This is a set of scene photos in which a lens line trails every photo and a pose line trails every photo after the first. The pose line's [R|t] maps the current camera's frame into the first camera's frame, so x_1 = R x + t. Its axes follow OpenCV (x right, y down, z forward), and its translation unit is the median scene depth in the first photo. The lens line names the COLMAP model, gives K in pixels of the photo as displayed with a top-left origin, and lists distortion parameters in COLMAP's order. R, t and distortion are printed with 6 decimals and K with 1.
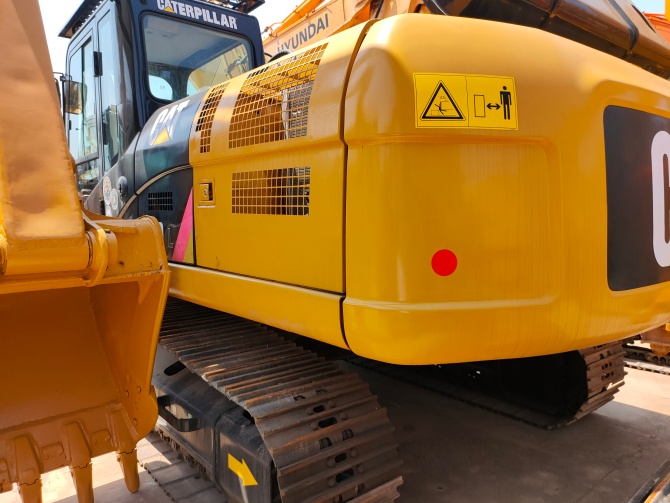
lens RADIAL K [[503.9, 0, 339.6], [0, 503.9, 252.5], [0, 0, 1]] dist [0.023843, -0.006893]
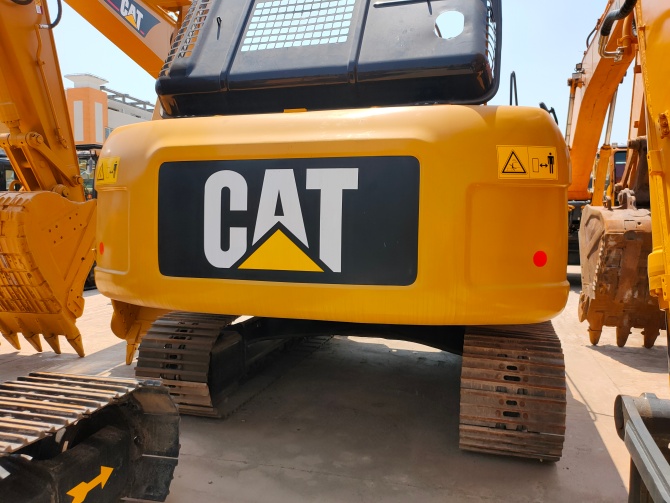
lens RADIAL K [[503.9, 0, 339.6], [0, 503.9, 252.5], [0, 0, 1]] dist [0.023843, -0.006893]
pose [[0.571261, 0.085544, -0.816299, 1.282175], [-0.065793, 0.996126, 0.058346, -0.078130], [0.818128, 0.020376, 0.574676, 0.315830]]
